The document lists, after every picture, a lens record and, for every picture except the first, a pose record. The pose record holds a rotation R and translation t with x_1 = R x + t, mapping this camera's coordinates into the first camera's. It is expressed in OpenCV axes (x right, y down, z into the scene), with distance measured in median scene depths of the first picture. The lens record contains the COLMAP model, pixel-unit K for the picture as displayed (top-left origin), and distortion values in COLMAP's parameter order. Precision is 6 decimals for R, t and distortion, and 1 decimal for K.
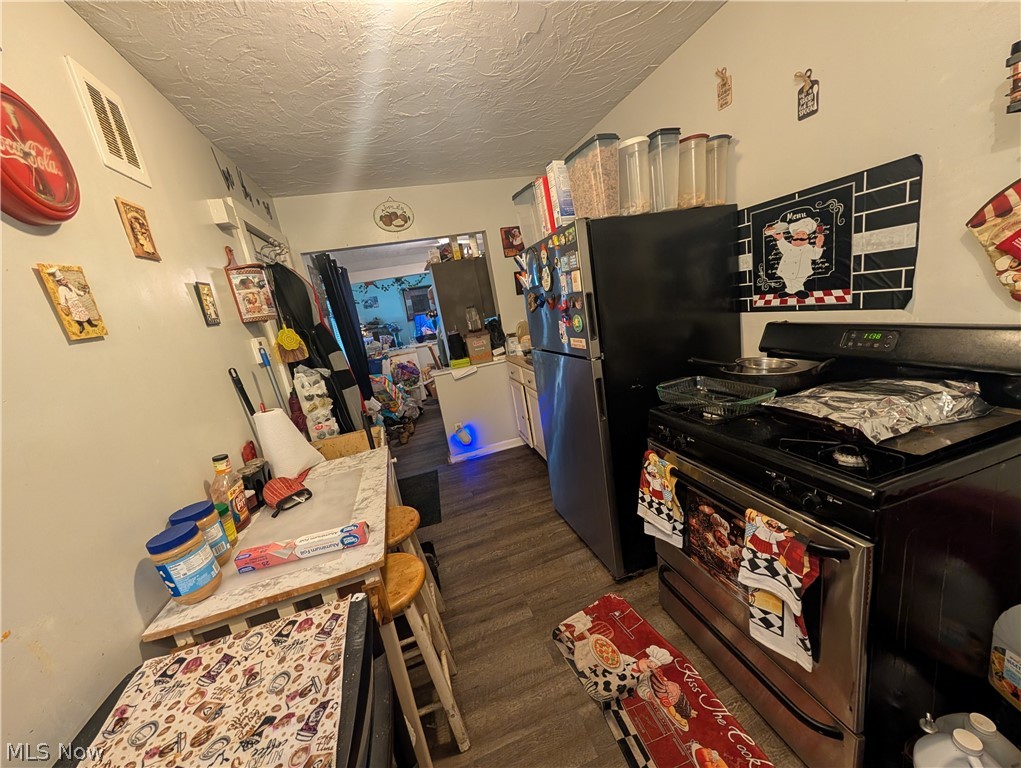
lens RADIAL K [[387.8, 0, 510.5], [0, 387.8, 383.3], [0, 0, 1]] dist [0.000147, 0.000340]
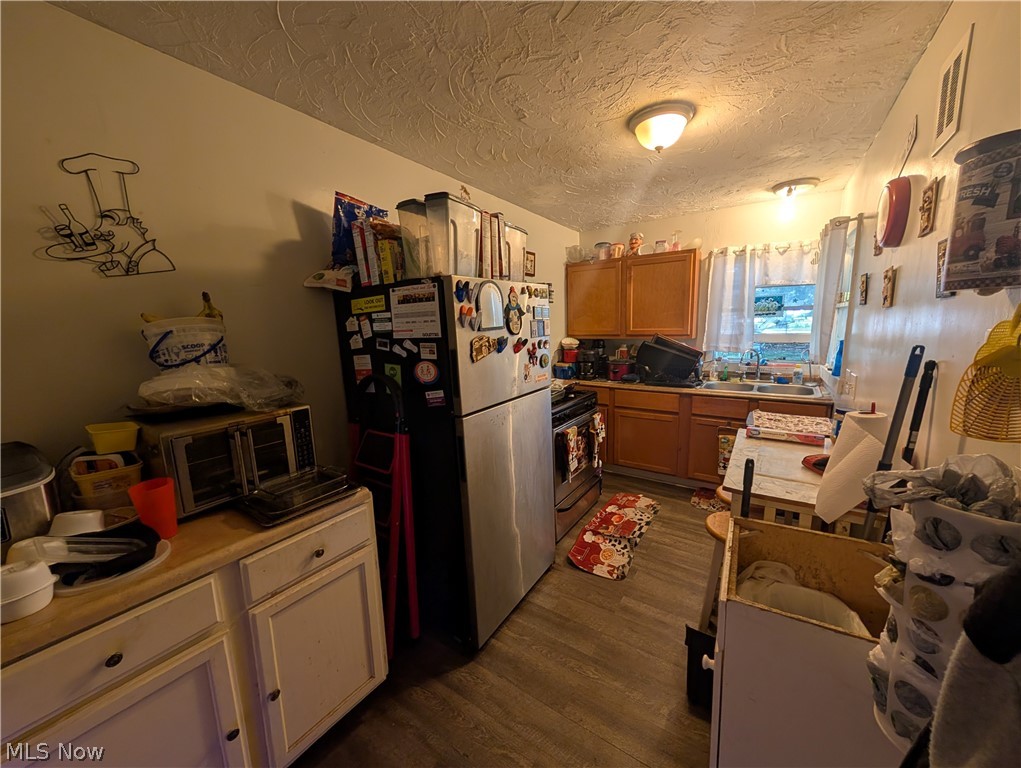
lens RADIAL K [[387.8, 0, 512.7], [0, 387.8, 386.4], [0, 0, 1]] dist [0.000147, 0.000340]
pose [[-0.624315, 0.058359, 0.778990, -0.841249], [0.302131, 0.937640, 0.171897, -0.369368], [-0.720380, 0.342675, -0.603015, 2.125573]]
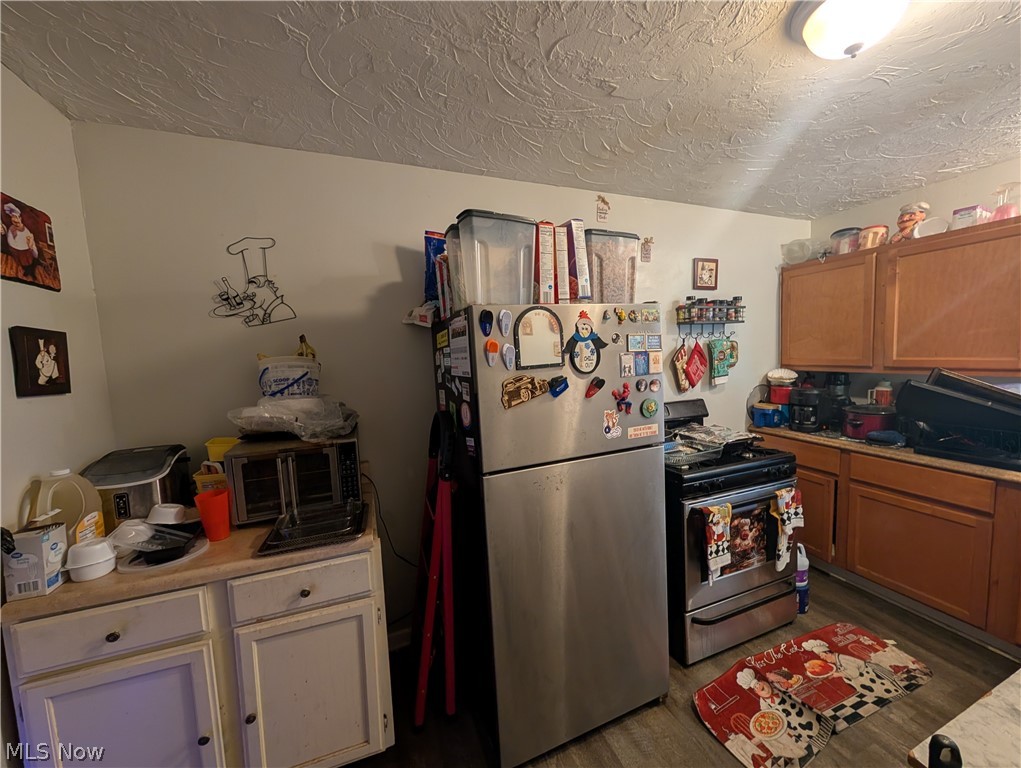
lens RADIAL K [[387.8, 0, 509.9], [0, 387.8, 386.3], [0, 0, 1]] dist [0.000147, 0.000340]
pose [[-0.074014, 0.082830, 0.993811, -0.807179], [0.272287, 0.960358, -0.059763, -0.271459], [-0.959365, 0.266179, -0.093634, 1.580737]]
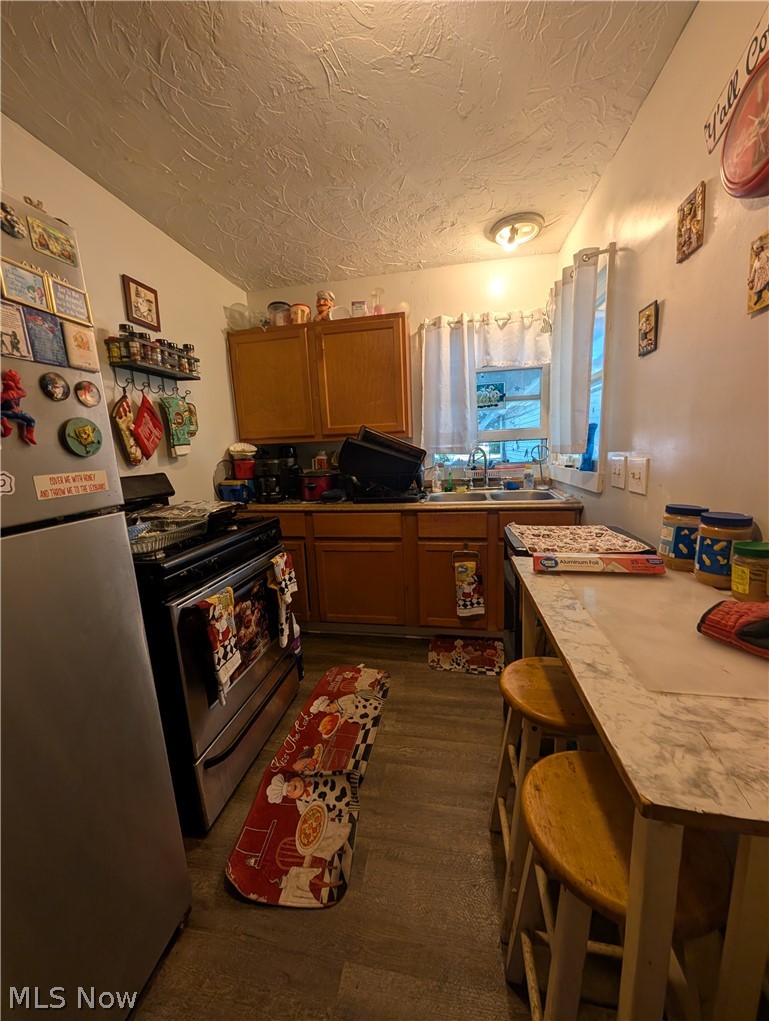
lens RADIAL K [[387.8, 0, 385.3], [0, 387.8, 512.3], [0, 0, 1]] dist [0.000147, 0.000340]
pose [[-0.872533, 0.130133, 0.470905, -0.390392], [0.287155, 0.916407, 0.278818, -0.112983], [-0.395258, 0.378501, -0.836964, 1.455535]]
